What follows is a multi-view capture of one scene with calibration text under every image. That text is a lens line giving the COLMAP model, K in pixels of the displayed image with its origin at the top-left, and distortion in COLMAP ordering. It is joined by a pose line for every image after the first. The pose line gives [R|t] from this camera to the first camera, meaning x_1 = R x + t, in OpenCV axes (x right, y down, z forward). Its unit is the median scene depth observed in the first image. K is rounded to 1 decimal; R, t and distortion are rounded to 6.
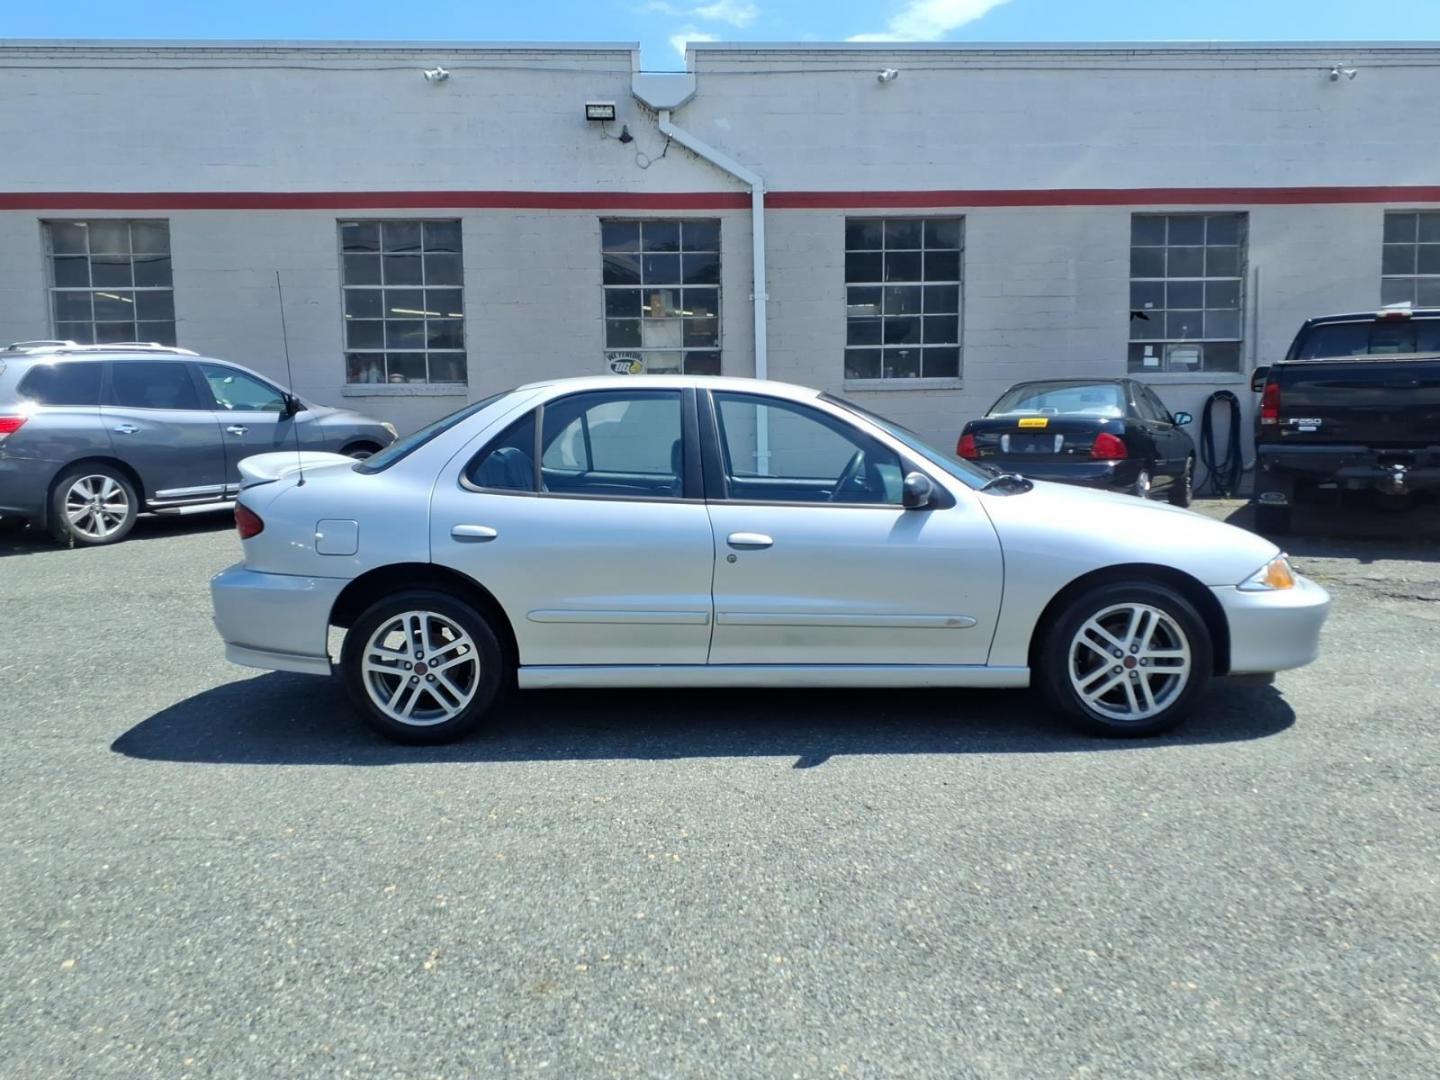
lens RADIAL K [[1159.5, 0, 696.4], [0, 1159.5, 536.7], [0, 0, 1]] dist [-0.004861, -0.007858]
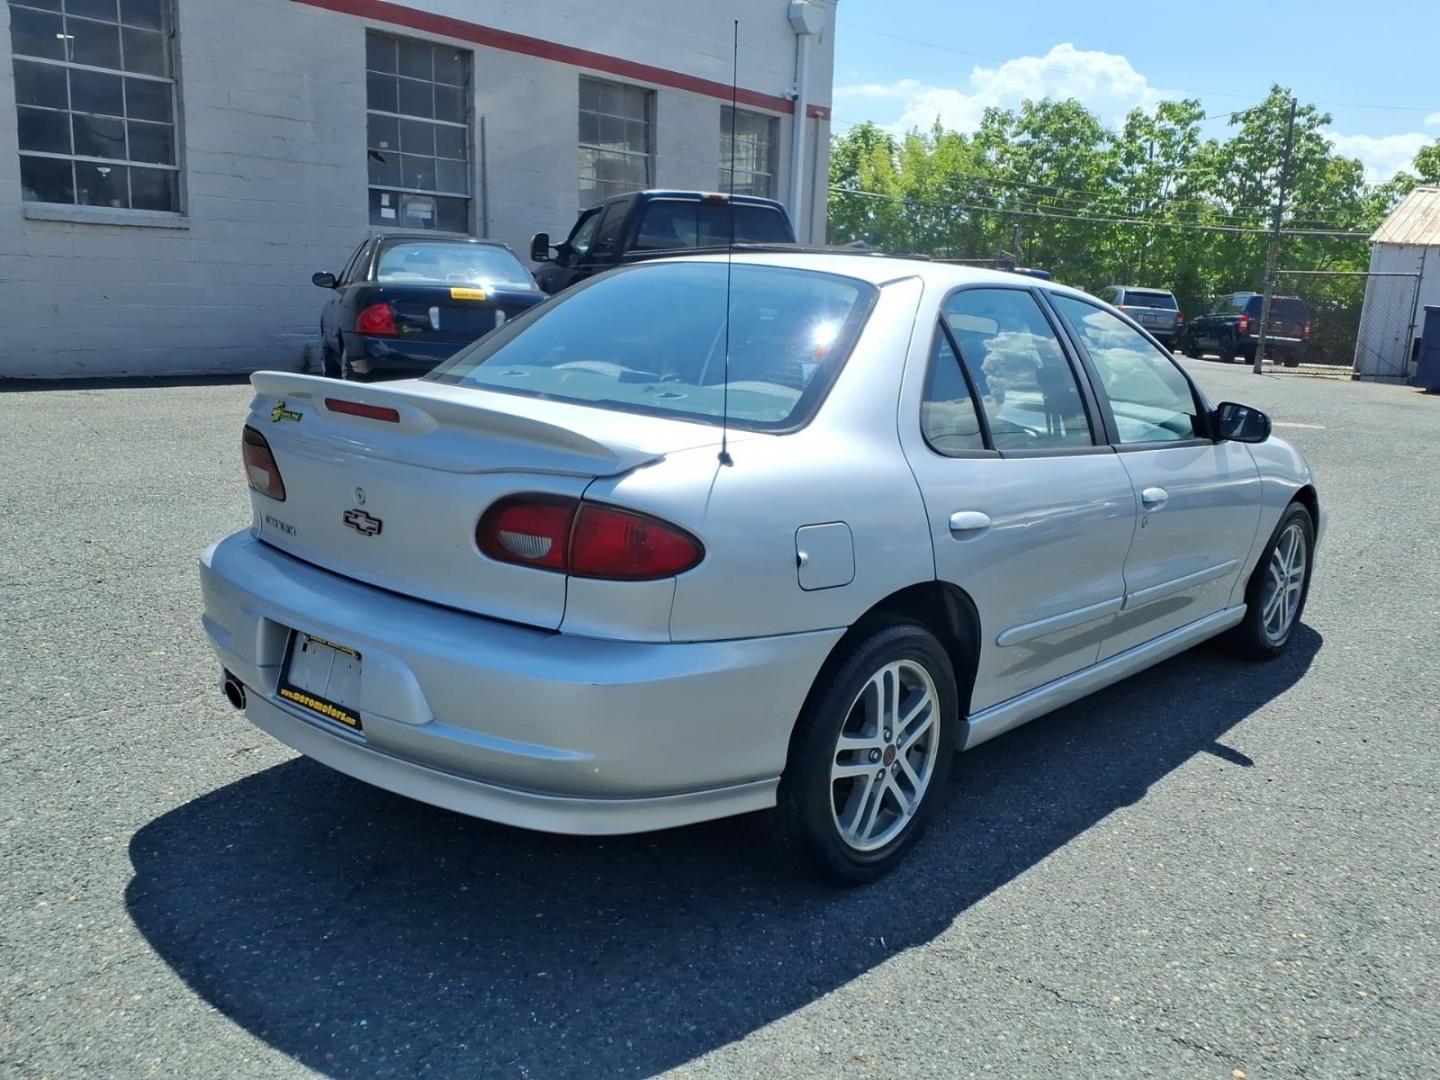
lens RADIAL K [[1331.1, 0, 720.0], [0, 1331.1, 540.0], [0, 0, 1]] dist [0.006030, -0.000527]
pose [[0.626081, -0.104366, 0.772742, -0.237479], [0.020358, 0.992852, 0.117599, -0.023195], [-0.779492, -0.057895, 0.623731, 0.188672]]
